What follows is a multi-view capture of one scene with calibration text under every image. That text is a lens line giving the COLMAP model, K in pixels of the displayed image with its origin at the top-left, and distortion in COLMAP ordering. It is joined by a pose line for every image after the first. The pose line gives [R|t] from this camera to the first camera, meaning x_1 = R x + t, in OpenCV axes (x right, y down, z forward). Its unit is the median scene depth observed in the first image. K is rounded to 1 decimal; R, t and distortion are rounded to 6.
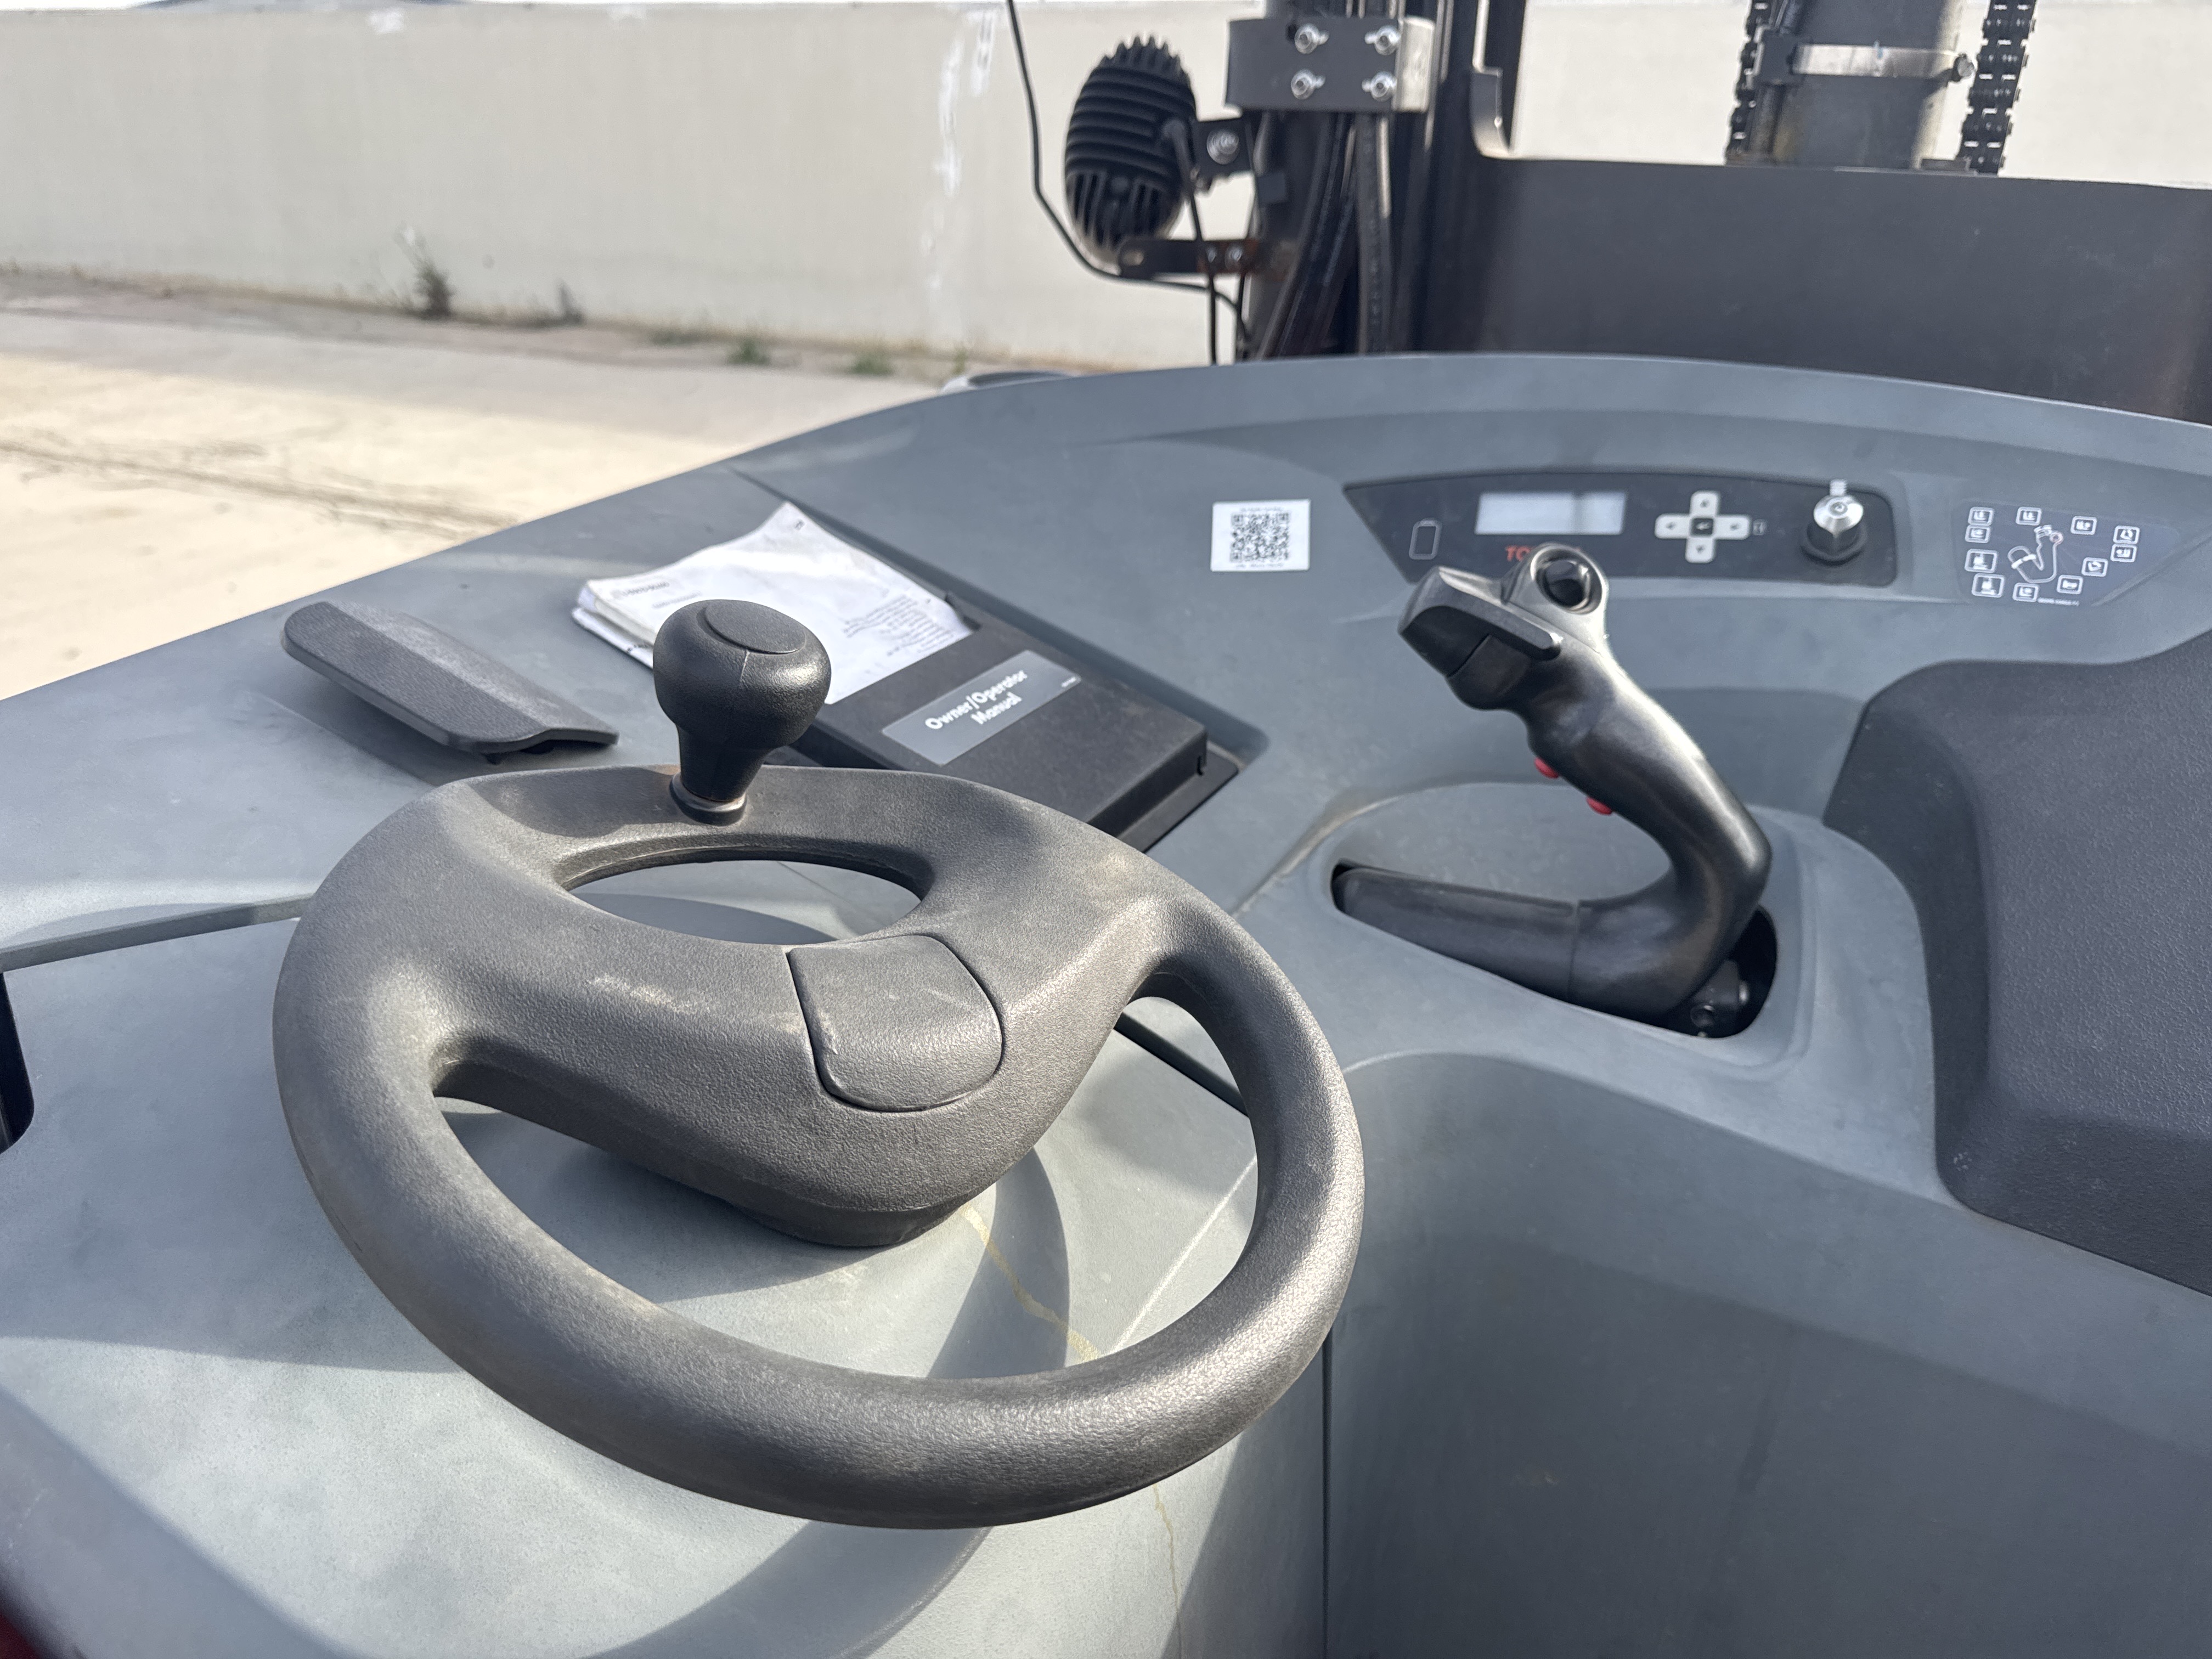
lens RADIAL K [[1548.6, 0, 1086.3], [0, 1548.6, 787.4], [0, 0, 1]] dist [0.082520, -0.153705]
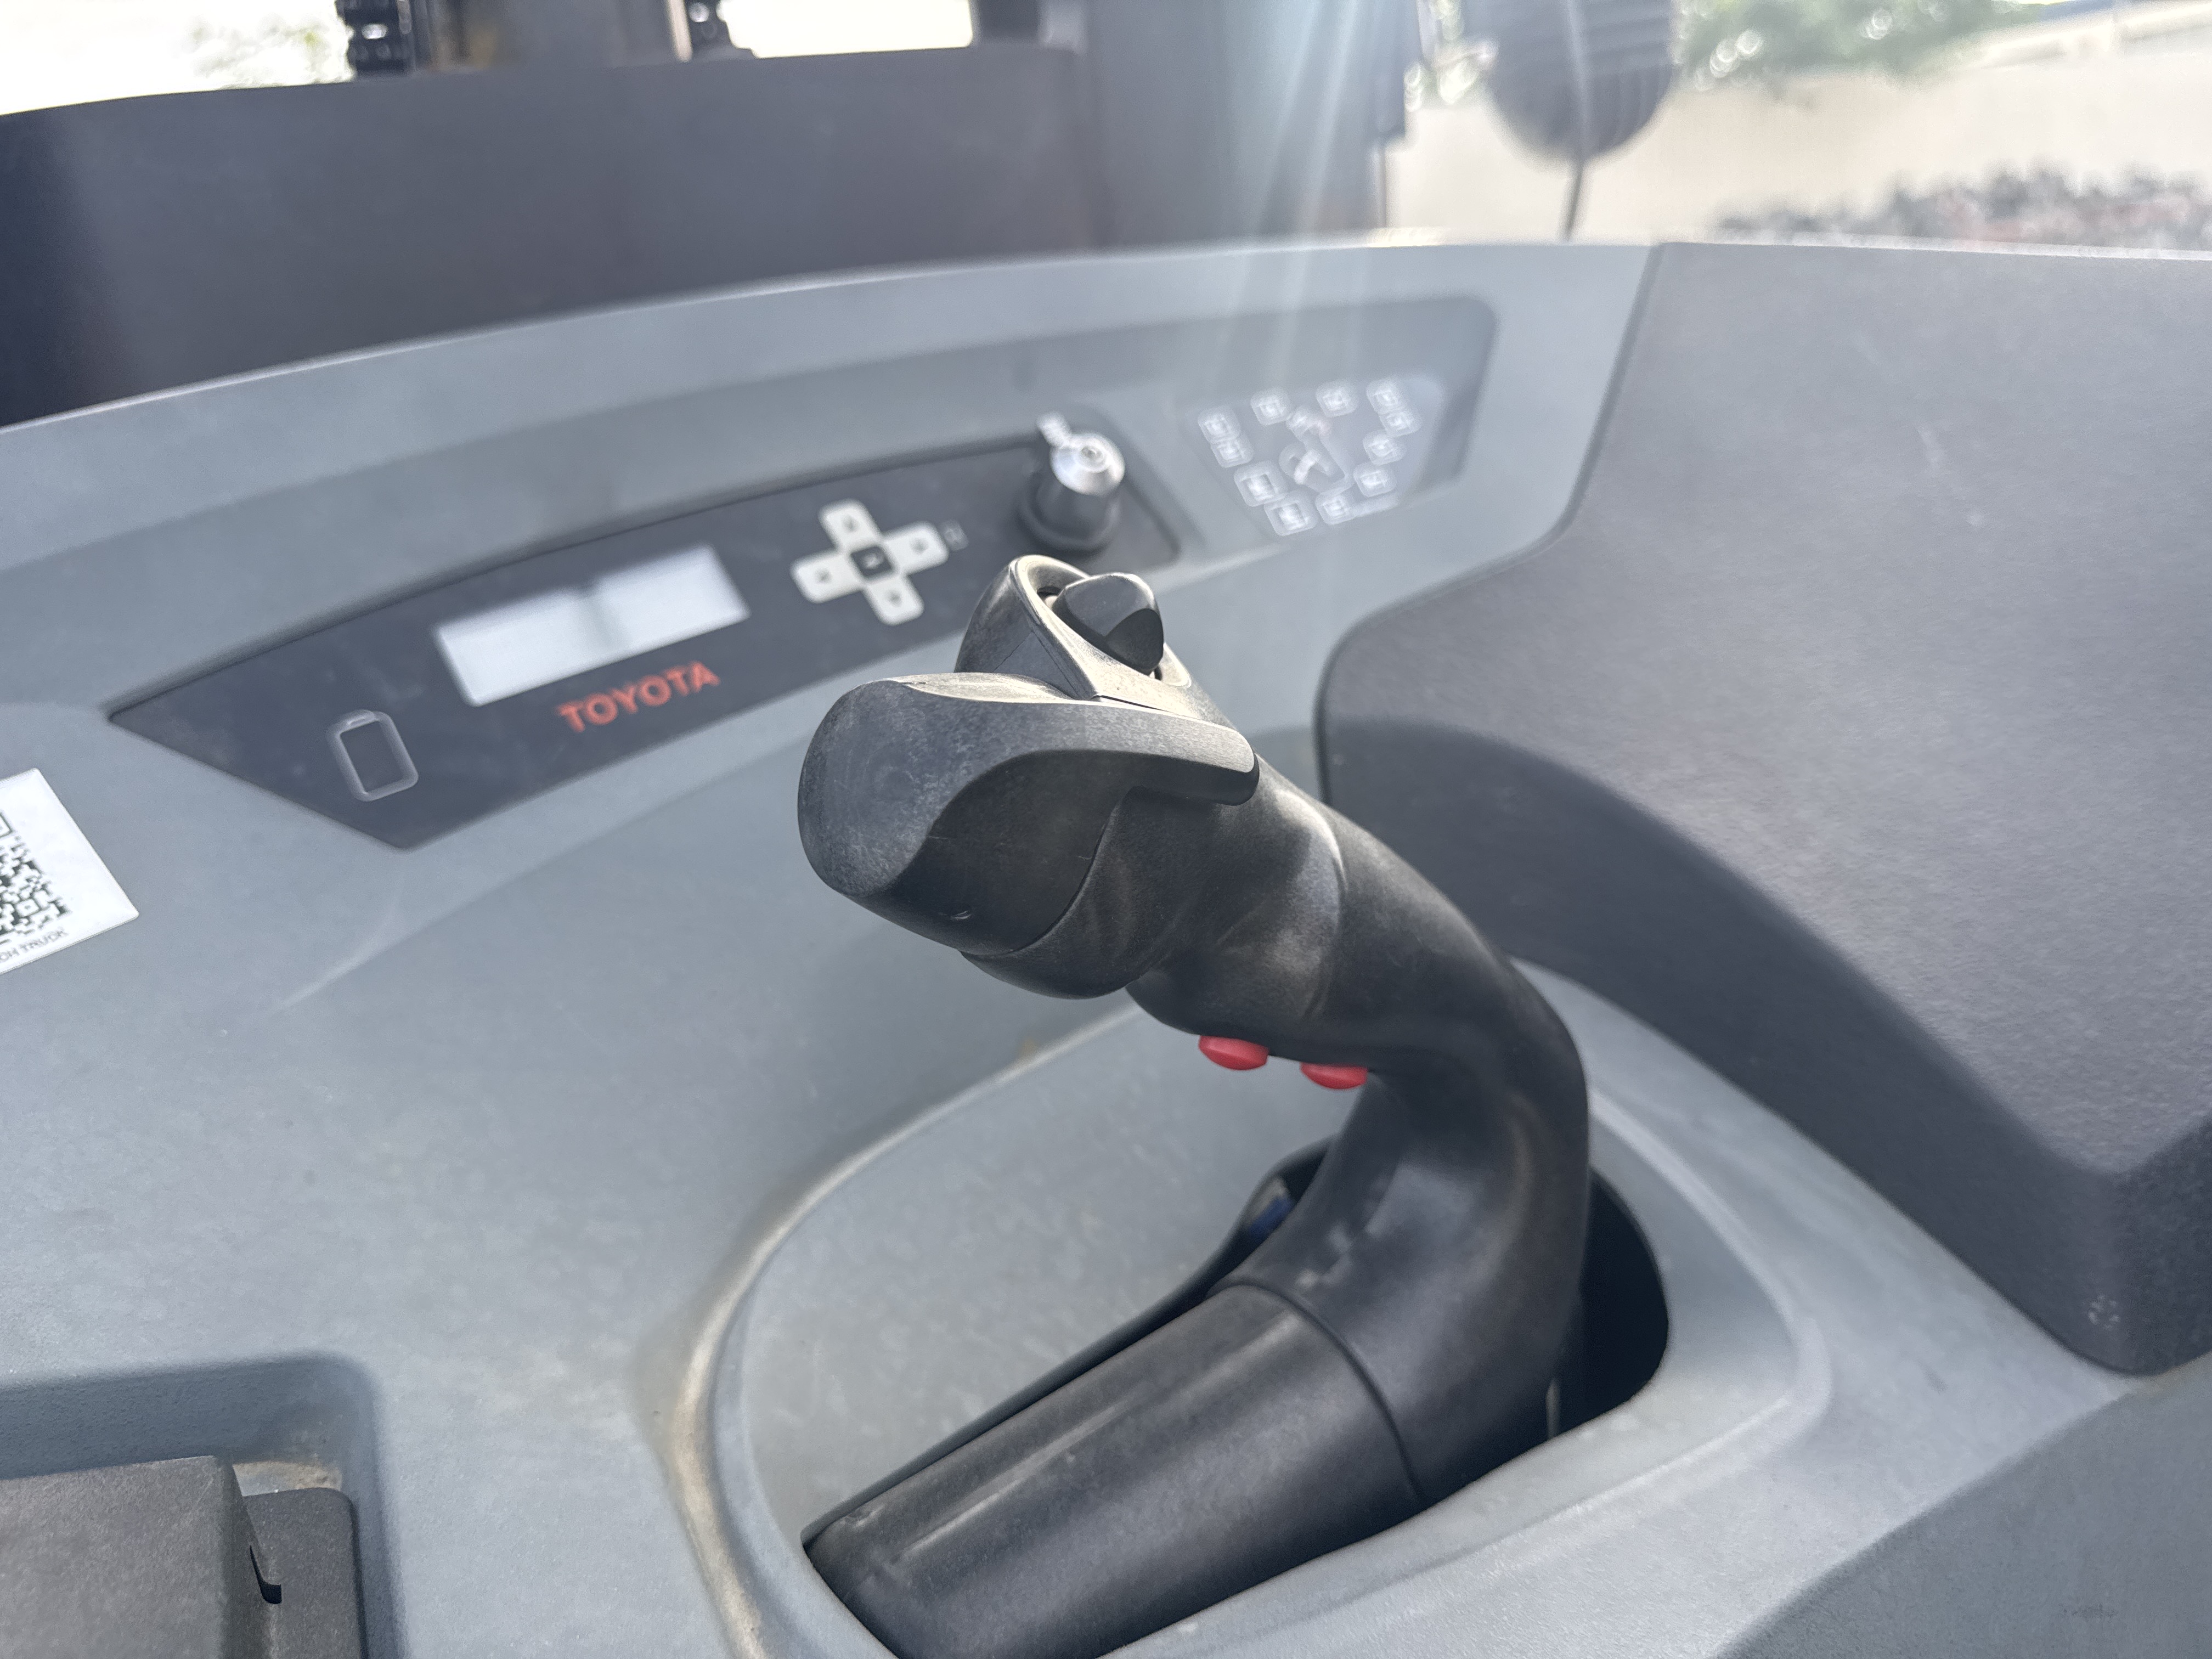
lens RADIAL K [[1658.4, 0, 1159.2], [0, 1658.4, 824.4], [0, 0, 1]] dist [0.088742, -0.197719]
pose [[0.565250, -0.351977, 0.746060, -0.019104], [0.439840, 0.893715, 0.088394, -0.091475], [-0.697878, 0.278182, 0.659986, 0.568116]]
